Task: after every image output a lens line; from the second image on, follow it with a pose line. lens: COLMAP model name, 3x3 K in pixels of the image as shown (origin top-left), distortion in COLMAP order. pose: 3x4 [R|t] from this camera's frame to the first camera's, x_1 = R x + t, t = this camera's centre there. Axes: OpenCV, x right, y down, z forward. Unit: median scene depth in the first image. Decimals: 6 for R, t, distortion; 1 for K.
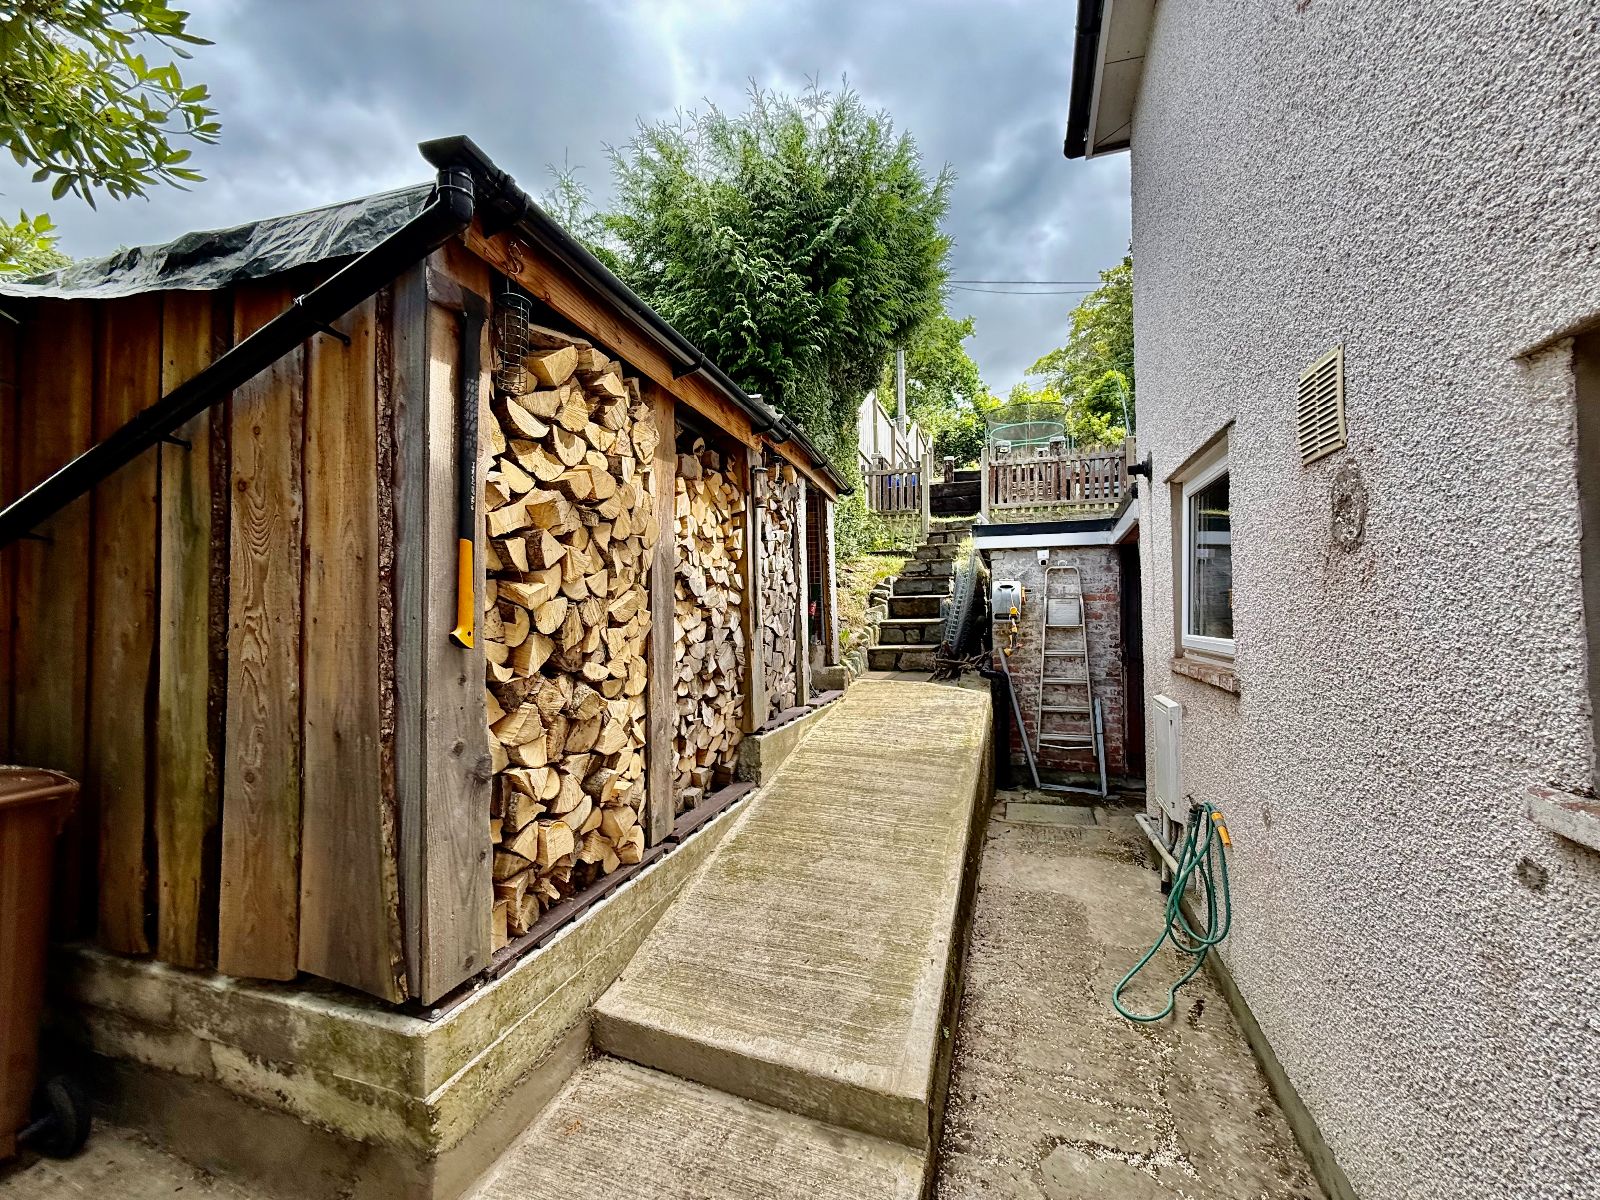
lens RADIAL K [[637.9, 0, 801.0], [0, 637.9, 600.3], [0, 0, 1]] dist [-0.001013, 0.000617]
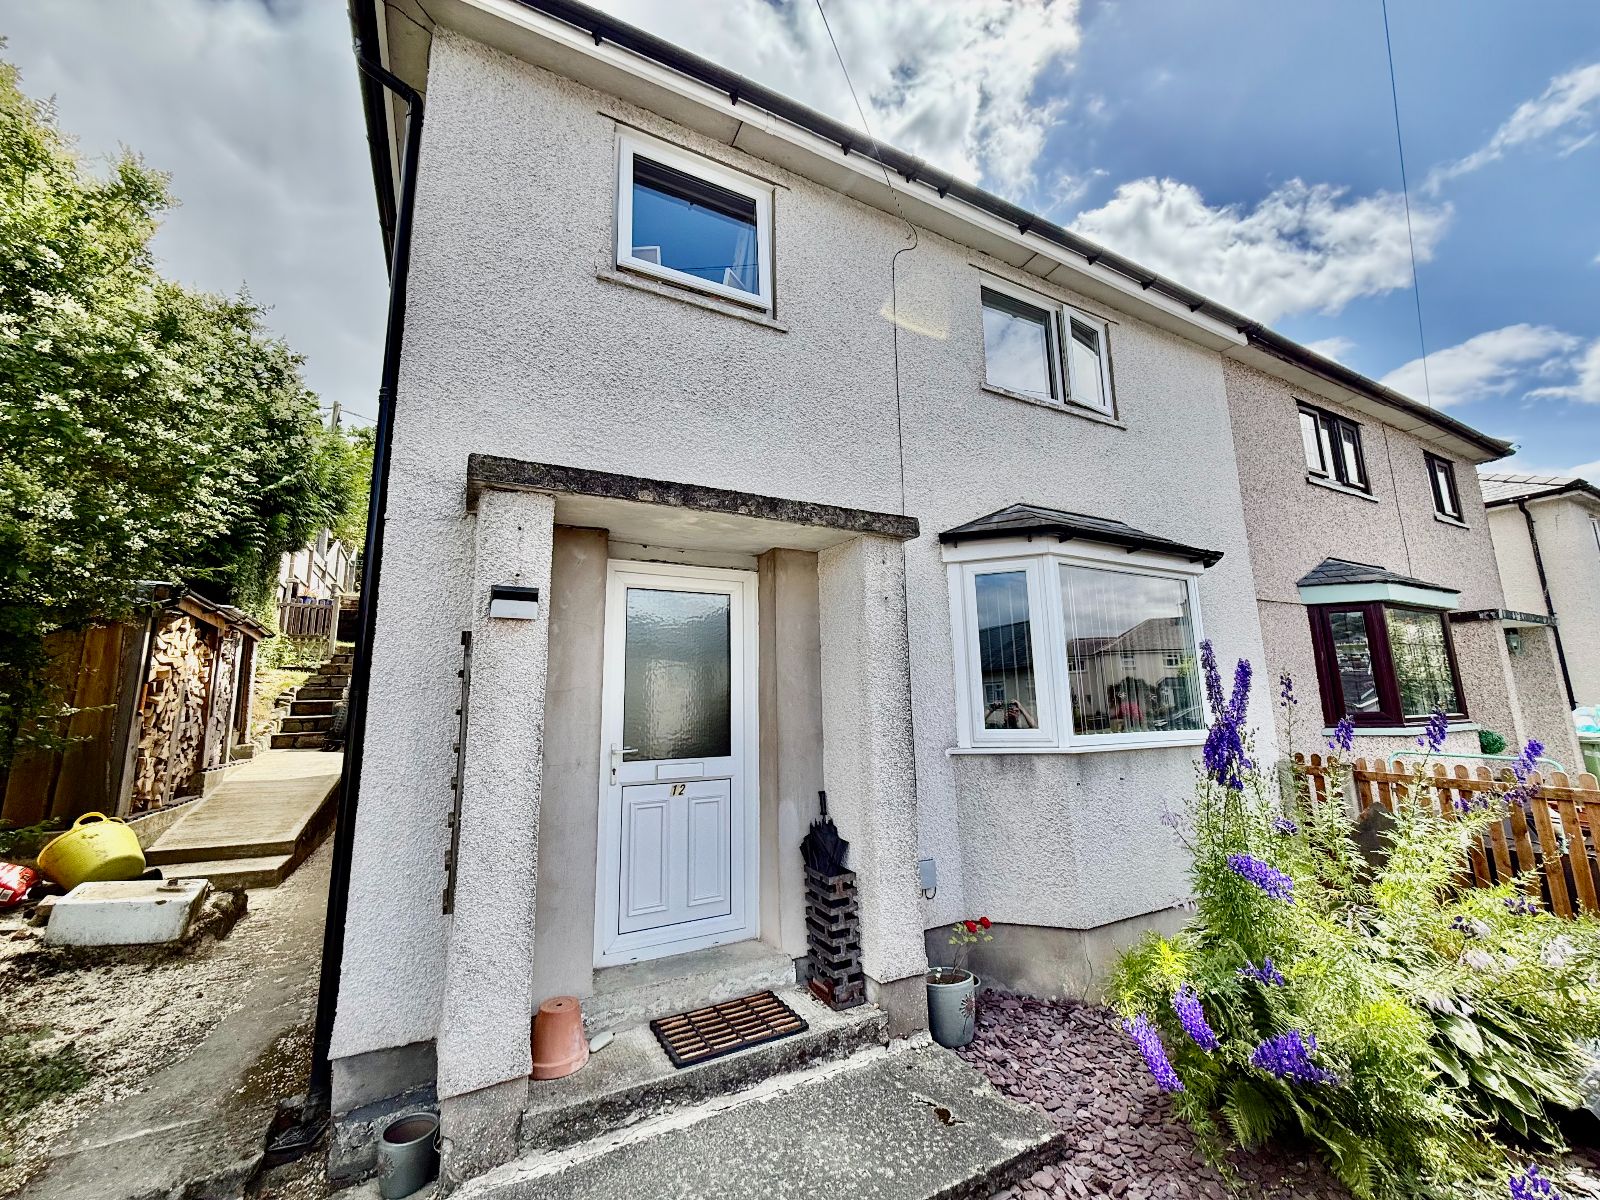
lens RADIAL K [[637.9, 0, 805.0], [0, 637.9, 593.8], [0, 0, 1]] dist [-0.001013, 0.000617]
pose [[0.683837, 0.121215, 0.719496, -0.220226], [0.003889, 0.985484, -0.169723, 0.007700], [-0.729625, 0.118861, 0.673439, -1.375001]]
